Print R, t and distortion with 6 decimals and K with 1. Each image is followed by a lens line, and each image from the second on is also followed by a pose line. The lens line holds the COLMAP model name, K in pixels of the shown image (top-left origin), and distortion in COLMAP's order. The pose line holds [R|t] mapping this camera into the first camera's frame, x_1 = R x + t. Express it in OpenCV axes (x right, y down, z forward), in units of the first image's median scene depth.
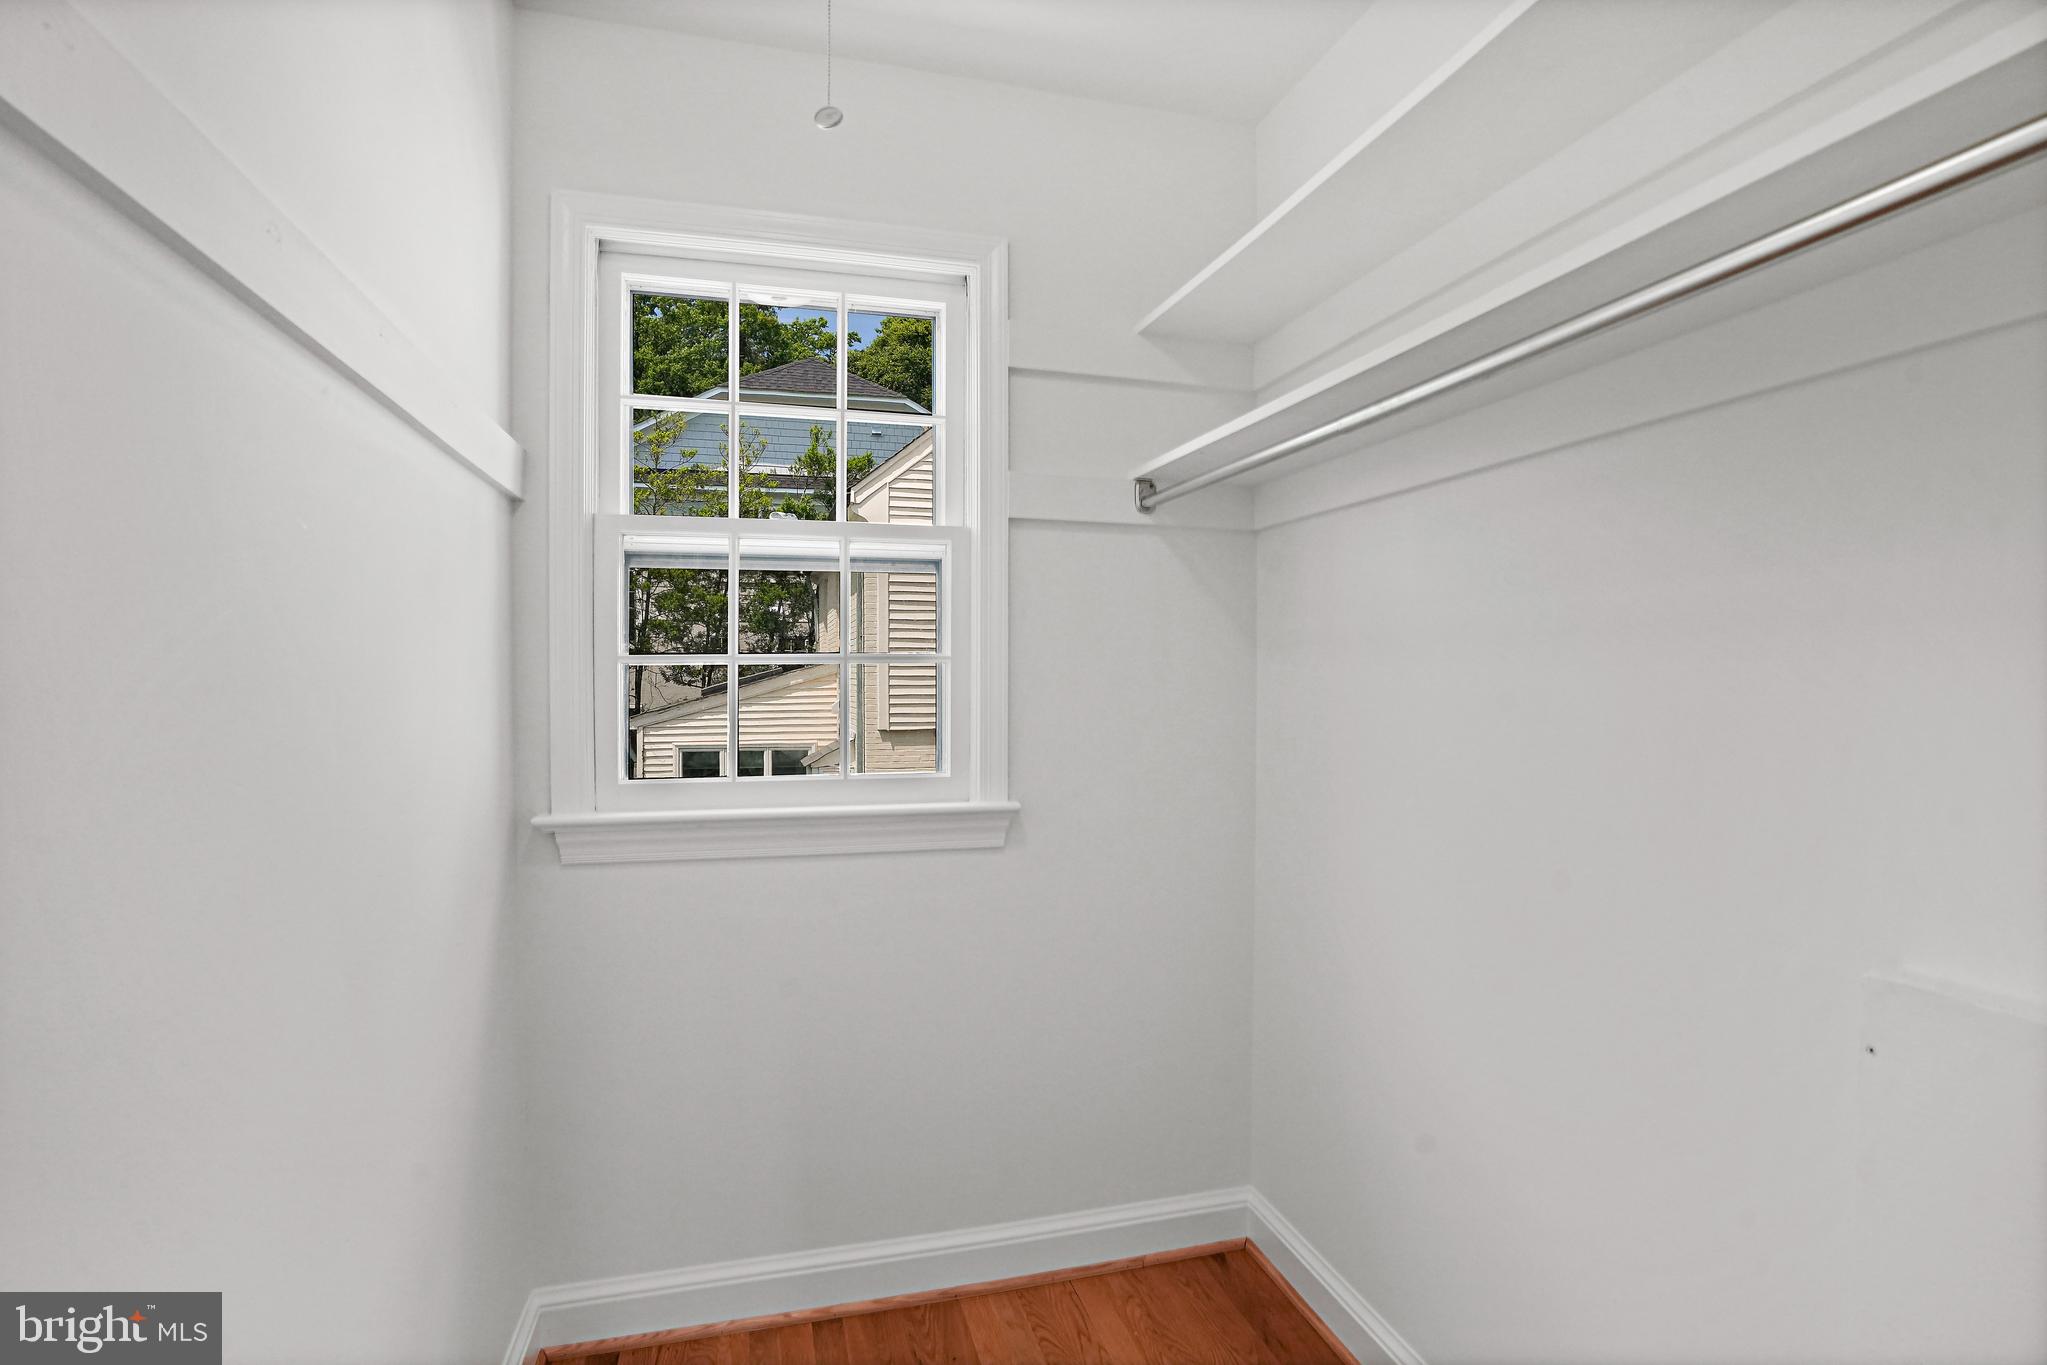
lens RADIAL K [[952.9, 0, 982.6], [0, 952.9, 686.7], [0, 0, 1]] dist [-0.036625, 0.012744]
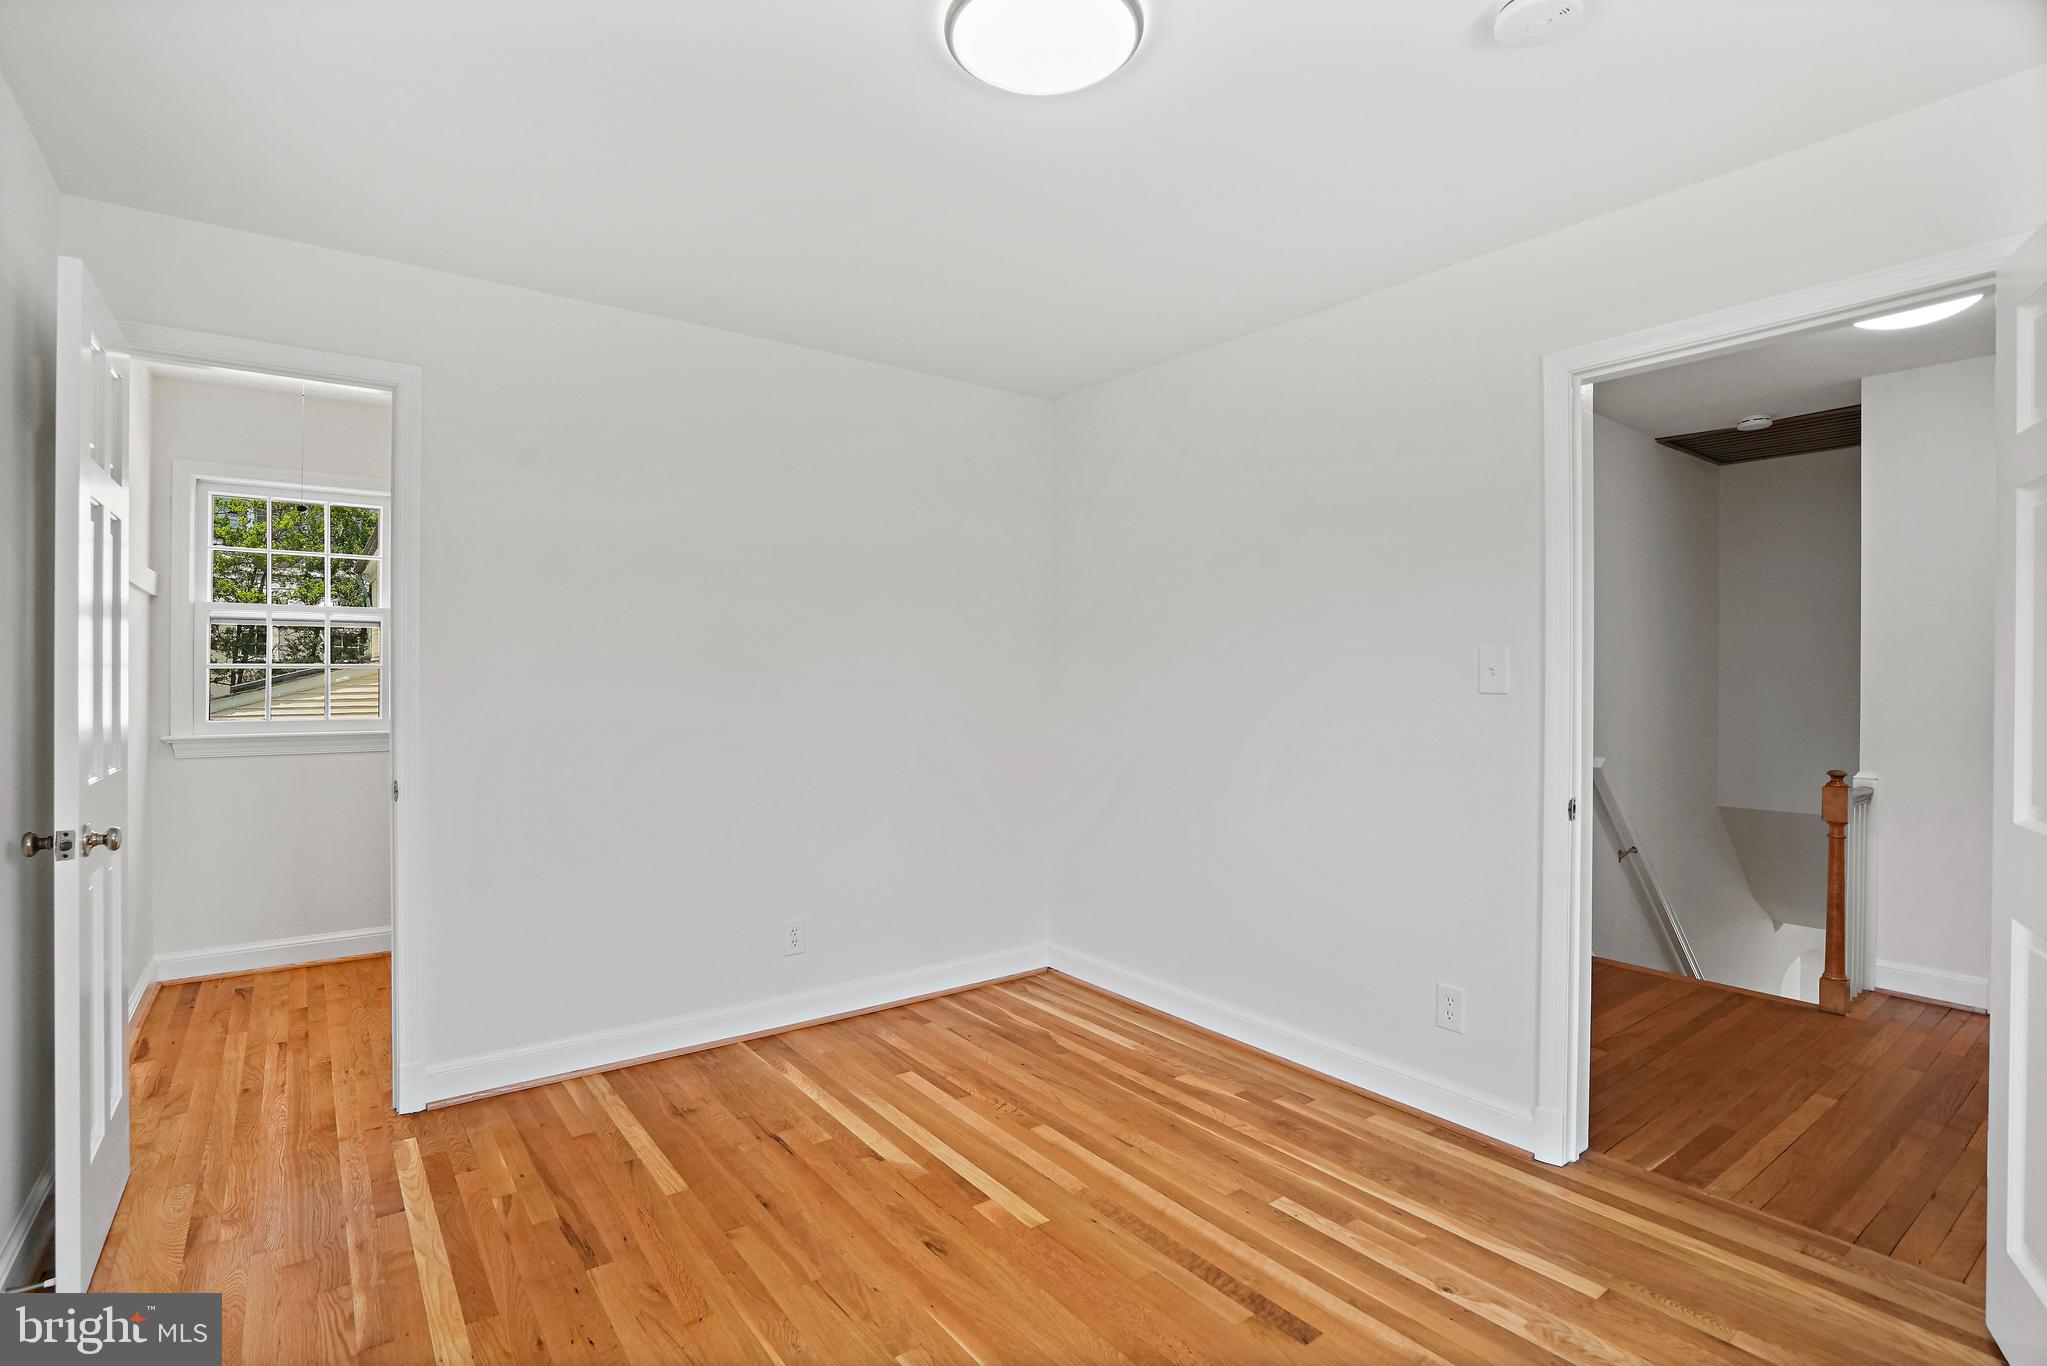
lens RADIAL K [[952.9, 0, 982.6], [0, 952.9, 687.2], [0, 0, 1]] dist [-0.036625, 0.012744]
pose [[0.923594, 0.008254, 0.383284, 0.436746], [-0.007413, 0.999966, -0.003672, 0.012469], [-0.383301, 0.000550, 0.923623, -1.640273]]
